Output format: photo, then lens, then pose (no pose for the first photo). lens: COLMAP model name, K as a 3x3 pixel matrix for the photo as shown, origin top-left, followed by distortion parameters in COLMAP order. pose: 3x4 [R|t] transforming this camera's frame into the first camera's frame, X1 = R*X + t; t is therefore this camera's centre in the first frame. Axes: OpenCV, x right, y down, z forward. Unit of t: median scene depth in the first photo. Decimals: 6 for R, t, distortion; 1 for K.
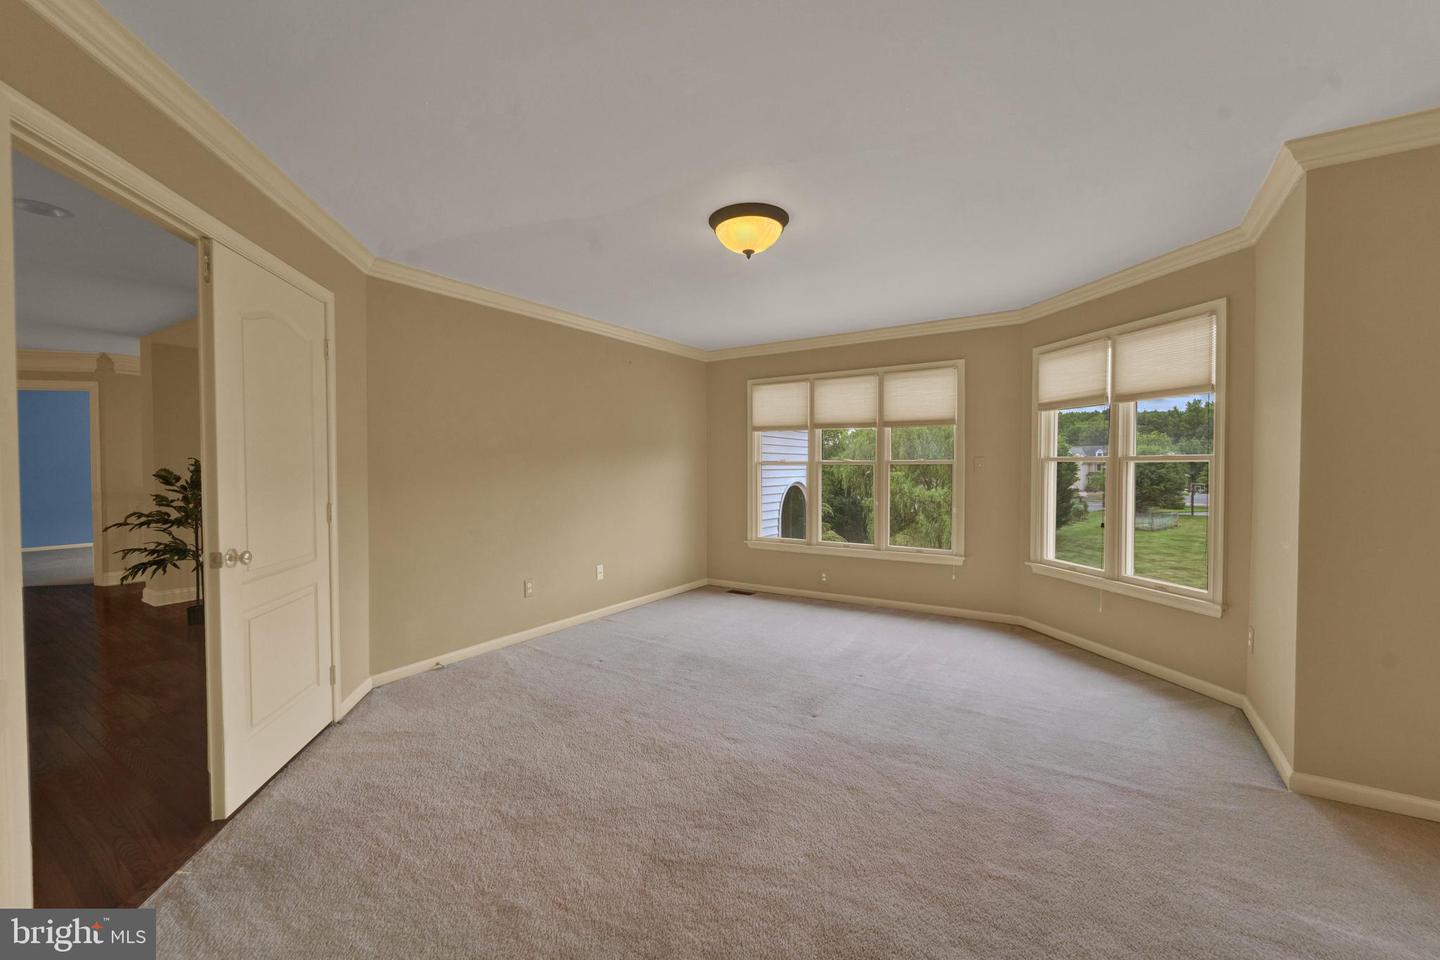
lens RADIAL K [[587.3, 0, 707.9], [0, 587.3, 480.8], [0, 0, 1]] dist [0.002140, 0.000134]
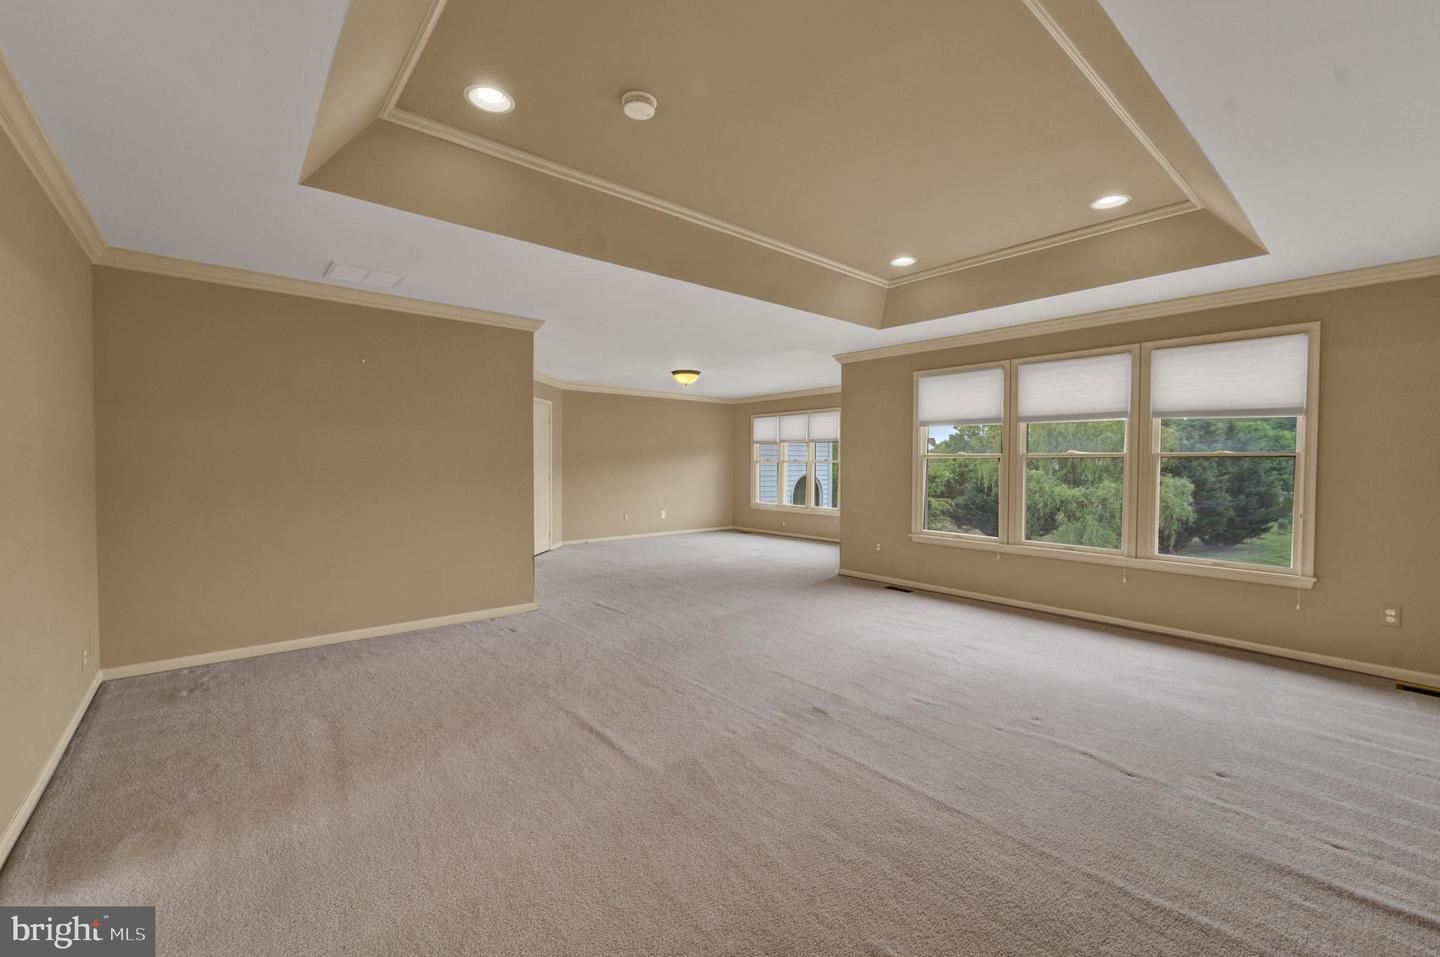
lens RADIAL K [[584.5, 0, 724.6], [0, 584.5, 479.7], [0, 0, 1]] dist [-0.039271, -0.000526]
pose [[0.964911, 0.016756, -0.262042, 0.462181], [-0.015667, 0.999858, 0.006243, 0.016355], [0.262109, -0.001919, 0.965036, -0.758445]]
